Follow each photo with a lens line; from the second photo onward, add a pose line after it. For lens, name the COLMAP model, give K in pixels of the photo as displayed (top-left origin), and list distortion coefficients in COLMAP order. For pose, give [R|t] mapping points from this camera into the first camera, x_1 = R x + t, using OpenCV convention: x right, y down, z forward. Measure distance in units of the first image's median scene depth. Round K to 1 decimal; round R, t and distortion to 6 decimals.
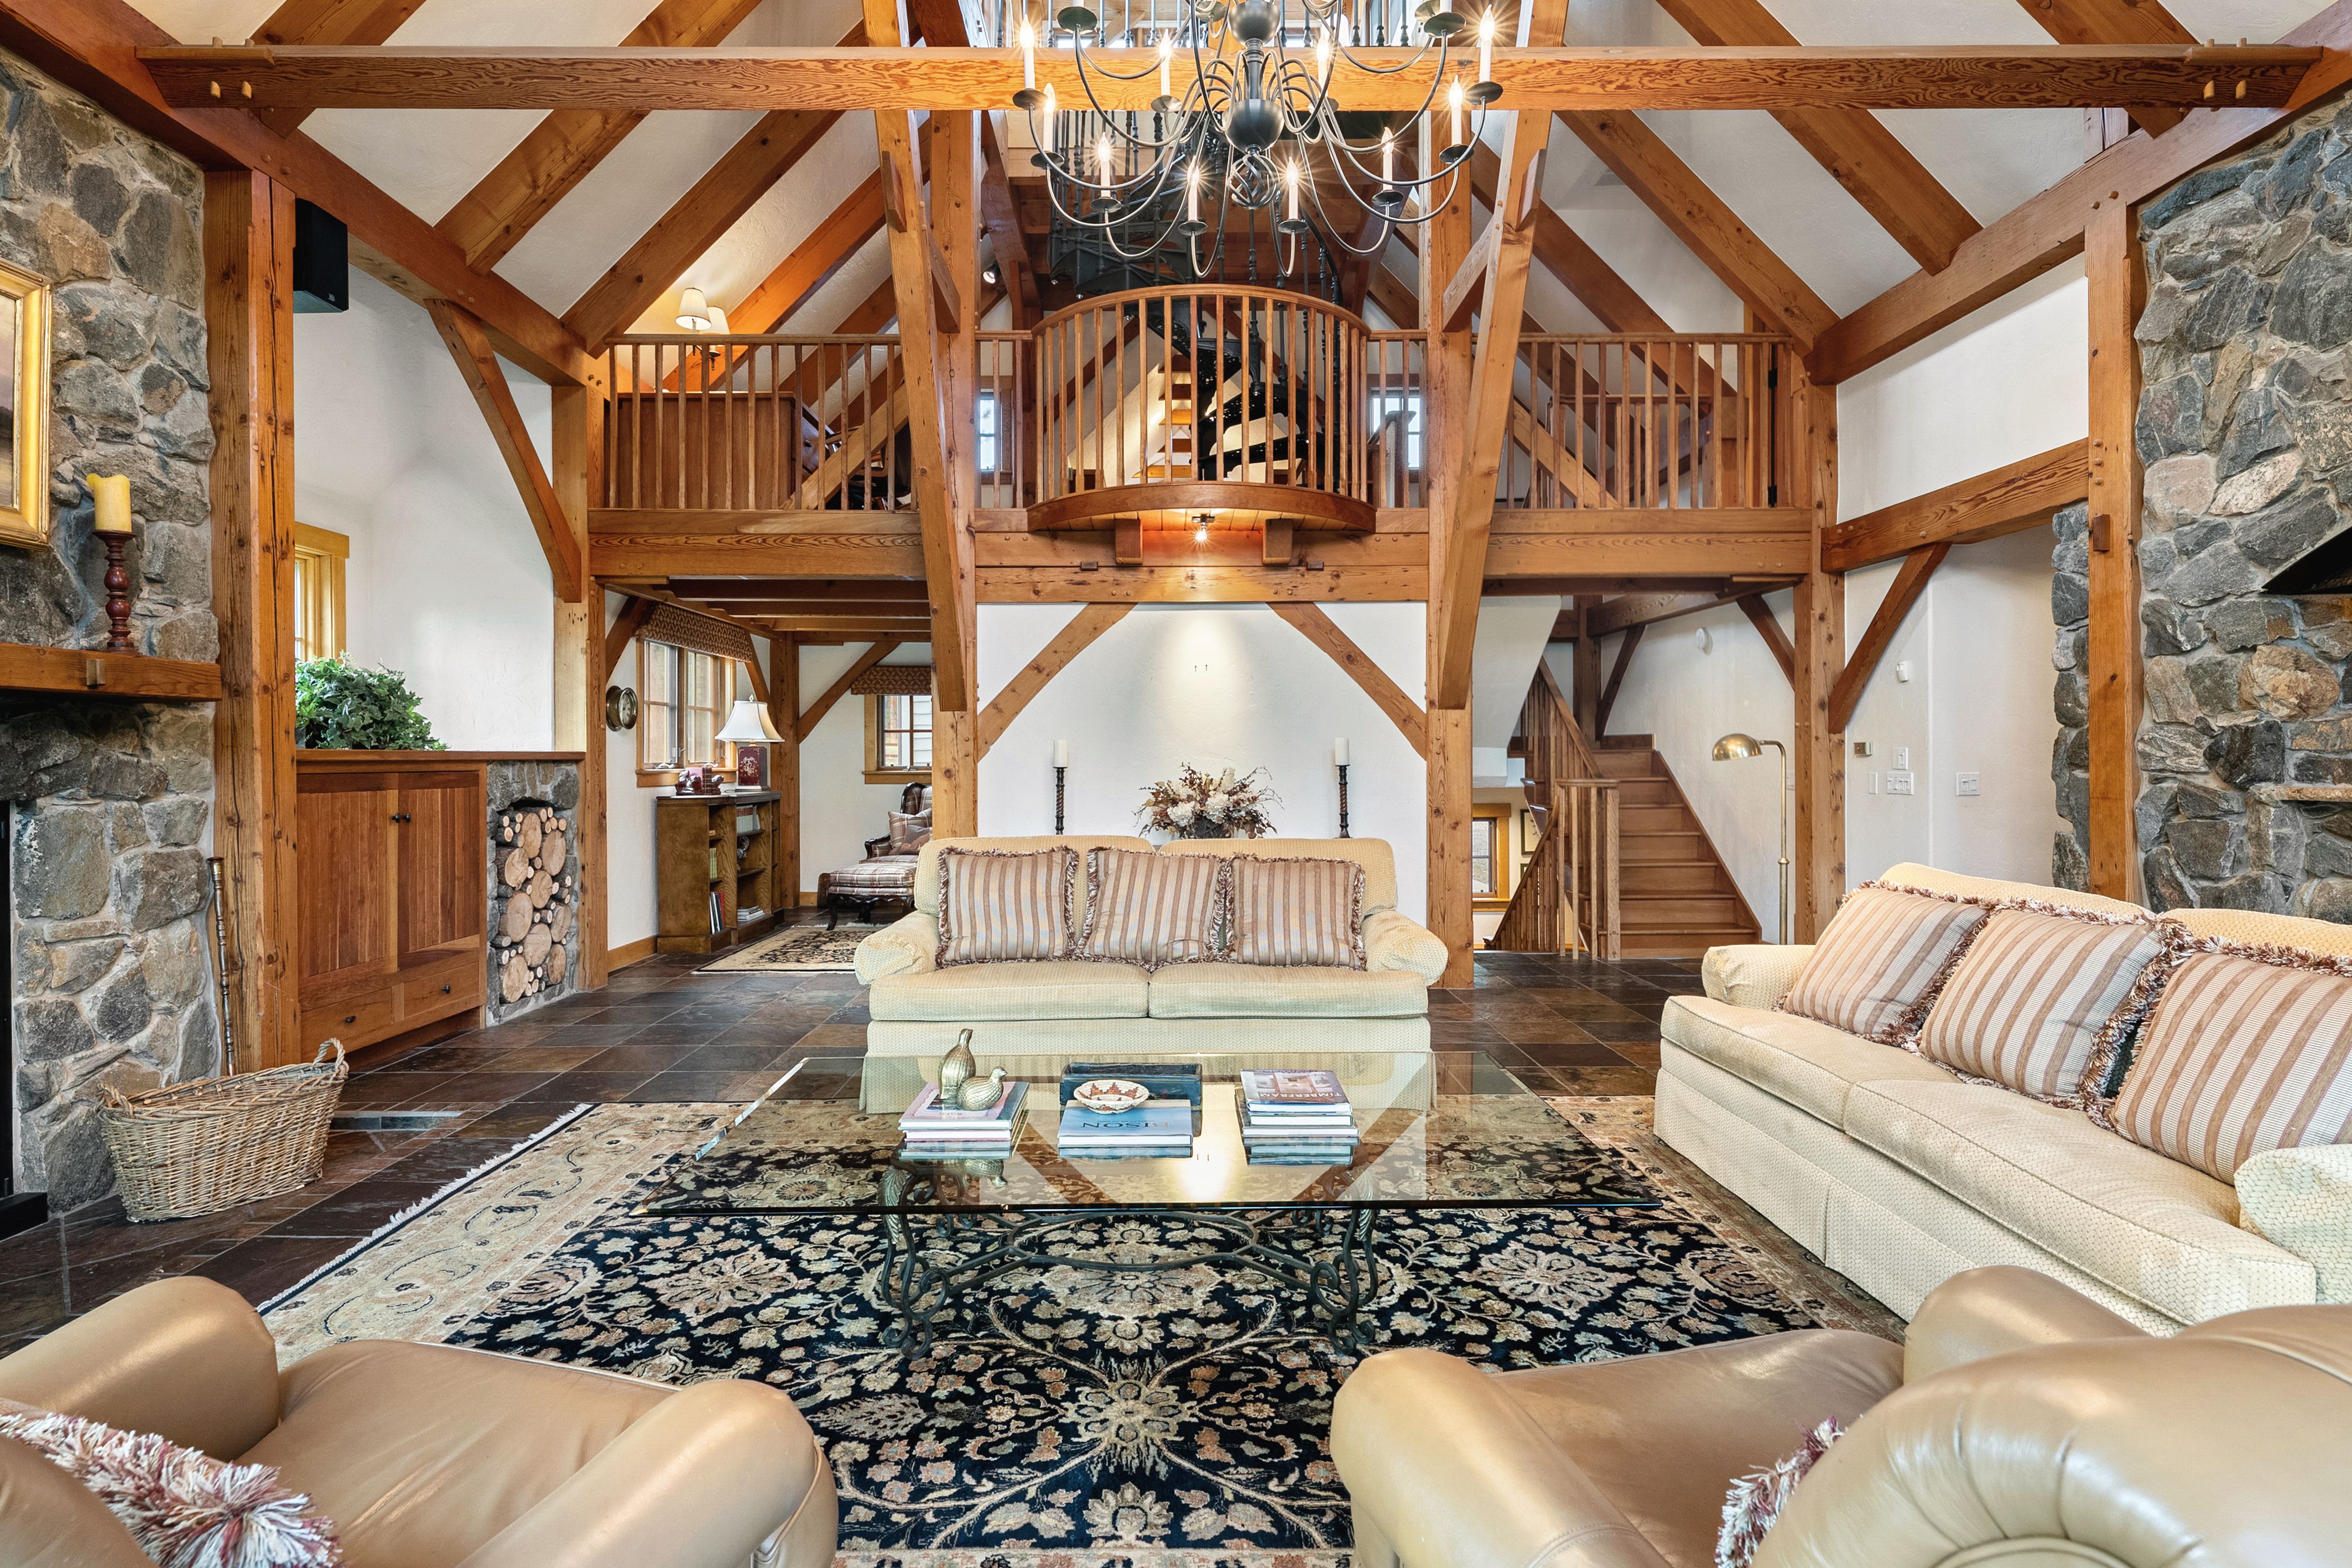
lens RADIAL K [[1141.7, 0, 1174.1], [0, 1141.7, 766.7], [0, 0, 1]] dist [0.002714, -0.002798]
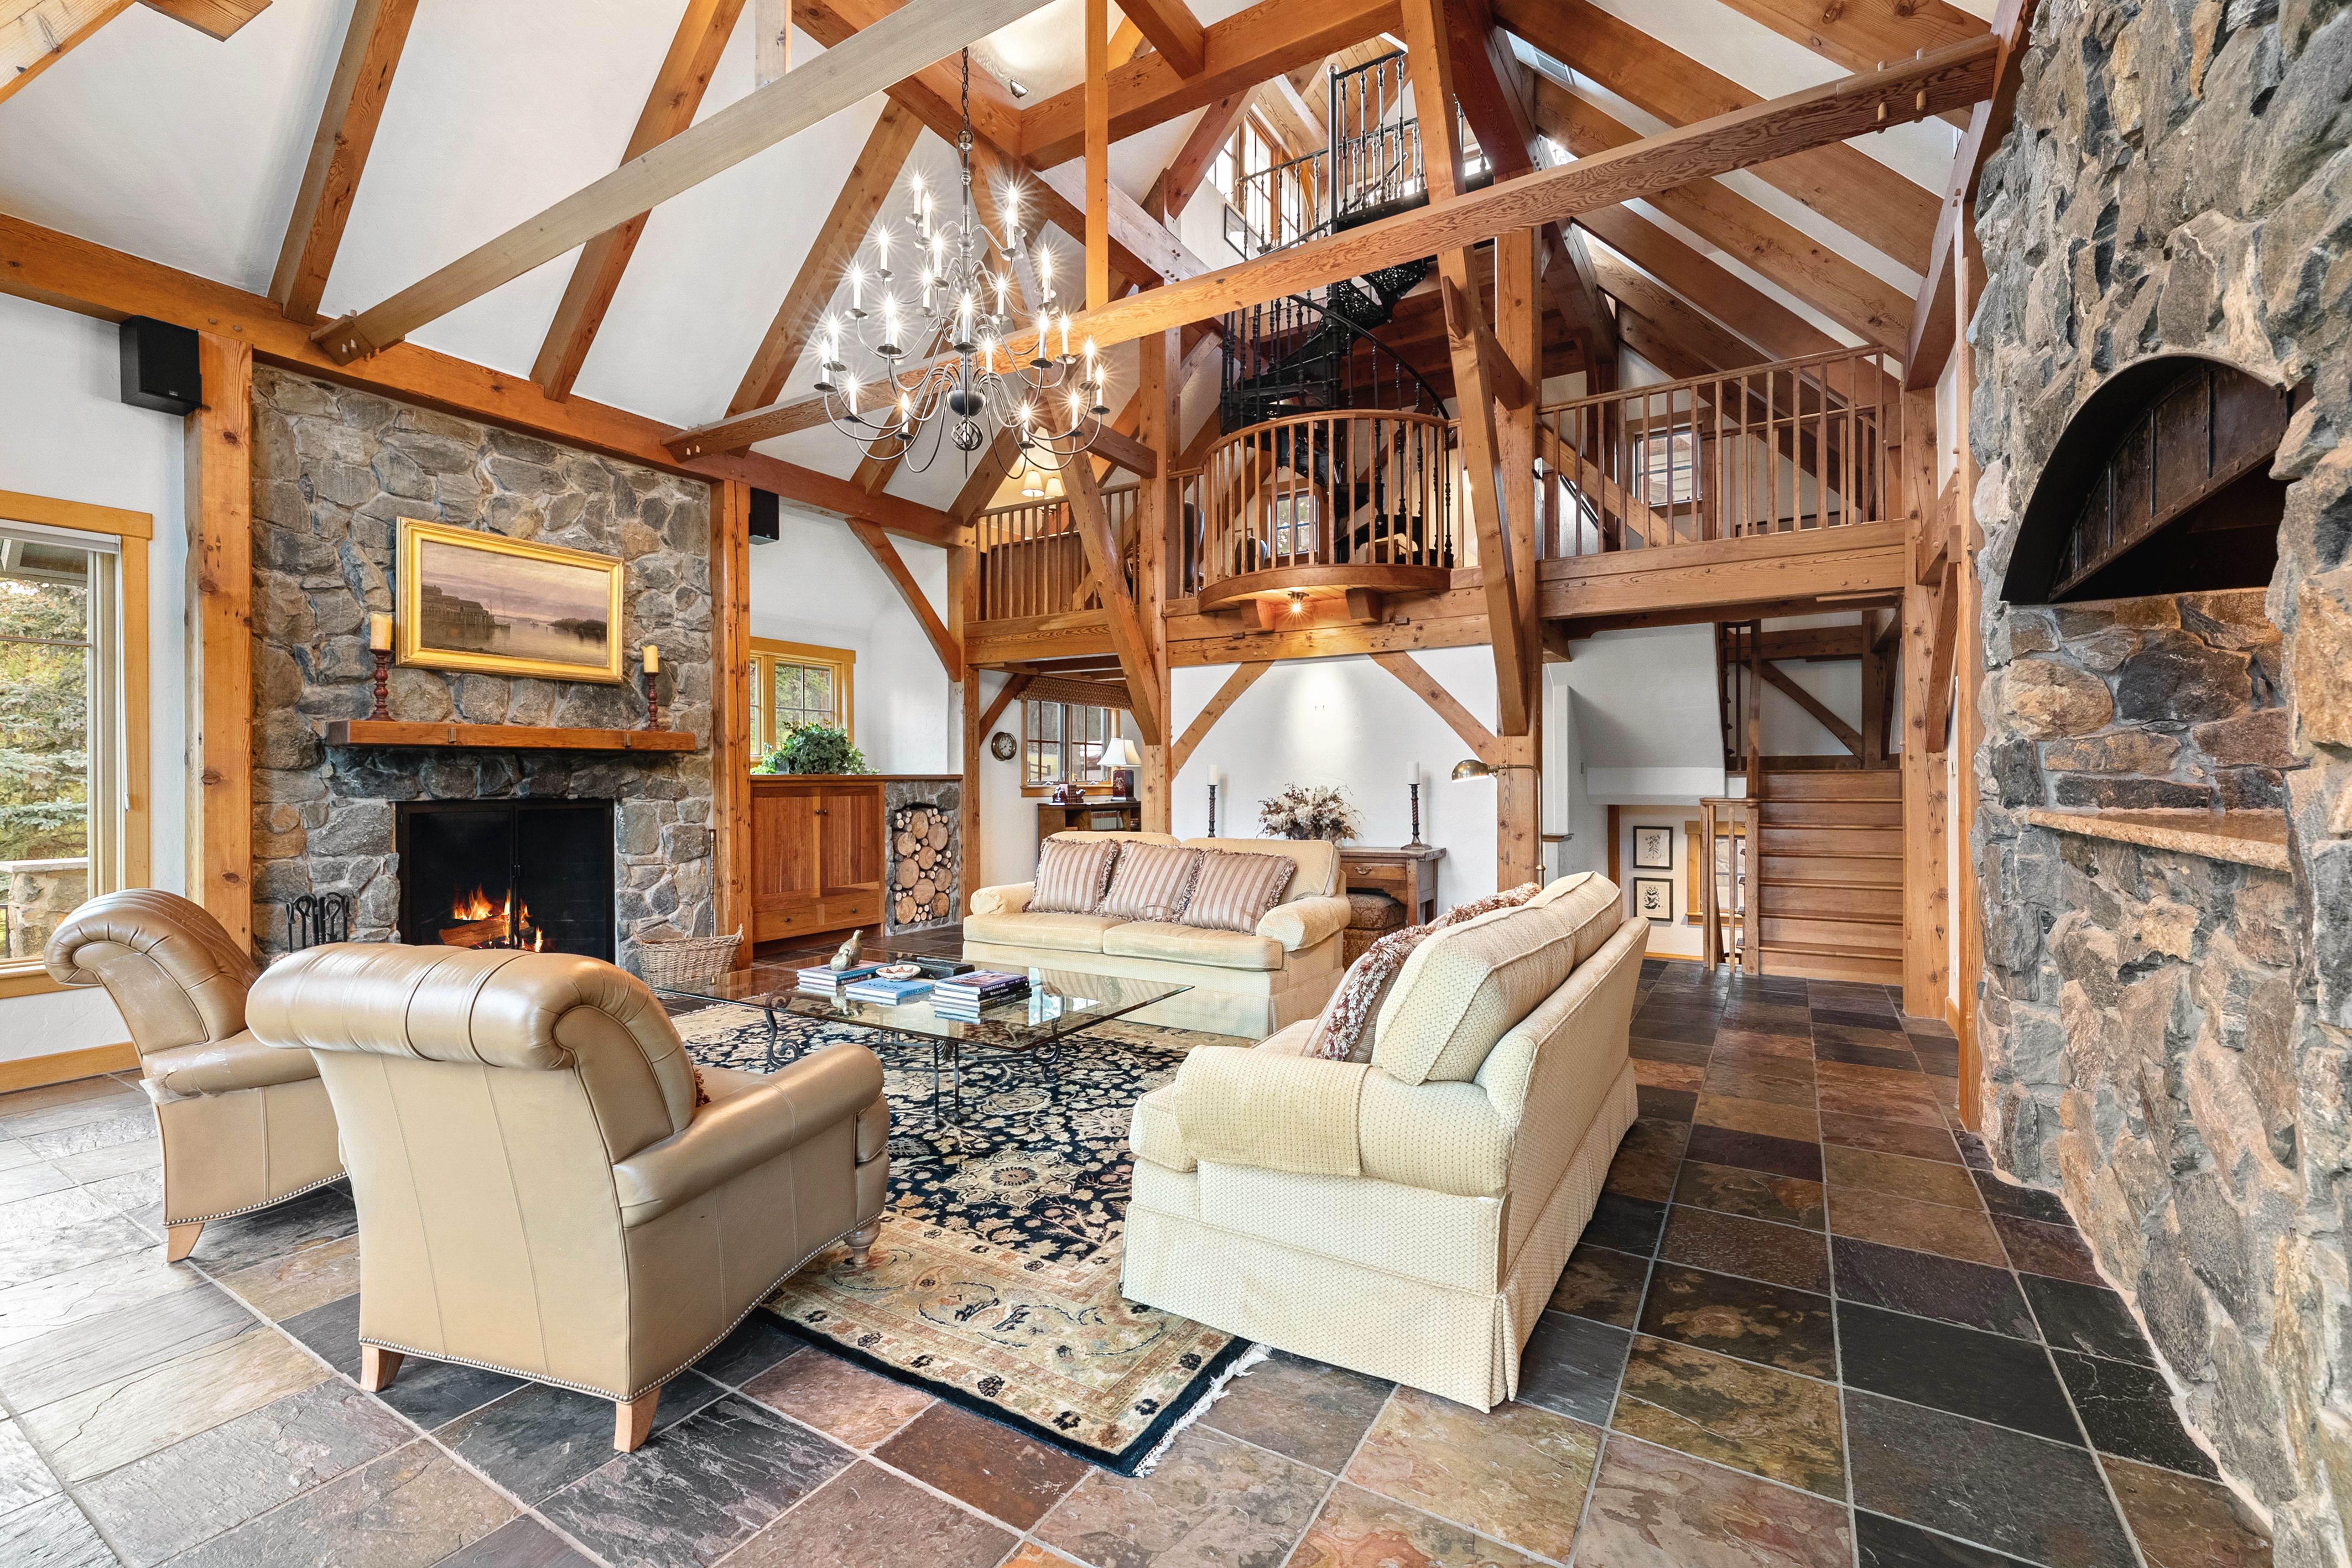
lens RADIAL K [[1003.3, 0, 1193.9], [0, 1003.3, 783.2], [0, 0, 1]] dist [-0.000657, -0.000567]
pose [[0.855328, 0.002167, -0.518082, 0.741629], [-0.002480, 0.999997, 0.000089, -0.002549], [0.518081, 0.001209, 0.855331, -0.056063]]
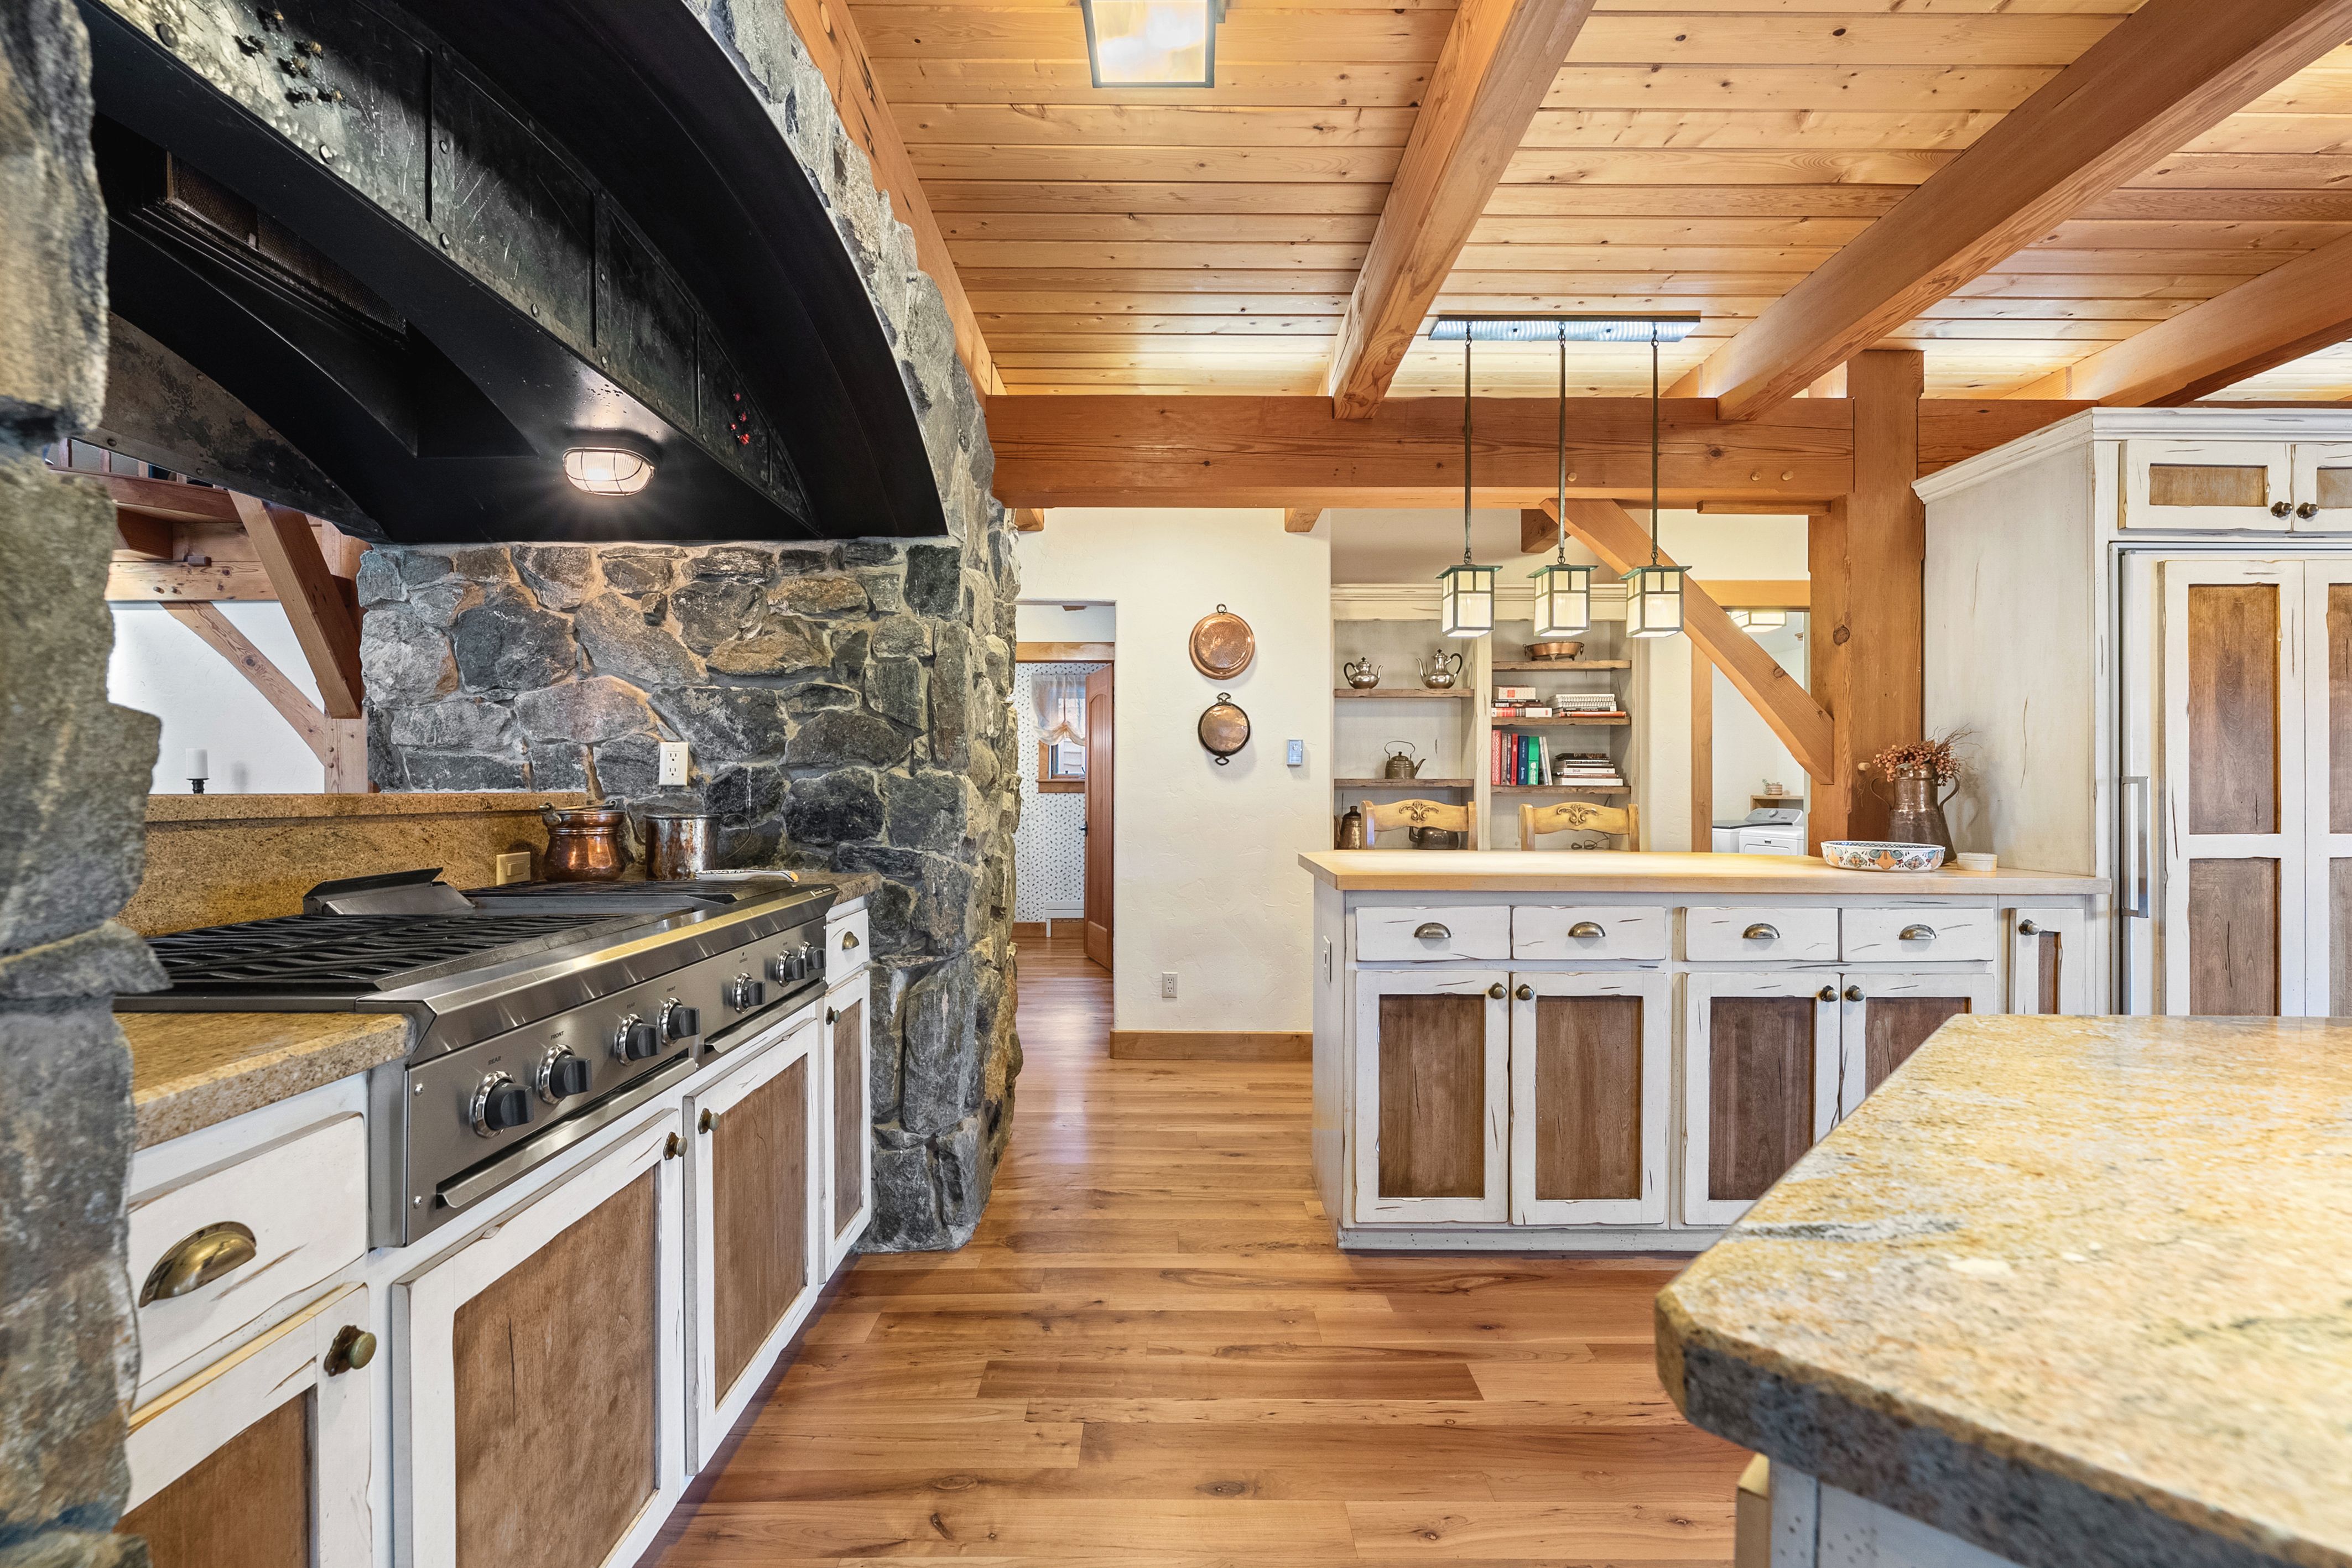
lens RADIAL K [[1003.3, 0, 1177.4], [0, 1003.3, 792.2], [0, 0, 1]] dist [-0.000657, -0.000567]
pose [[0.999949, 0.001068, -0.010046, 1.390956], [-0.001082, 0.999998, -0.001420, 0.015654], [0.010044, 0.001430, 0.999949, 0.301917]]
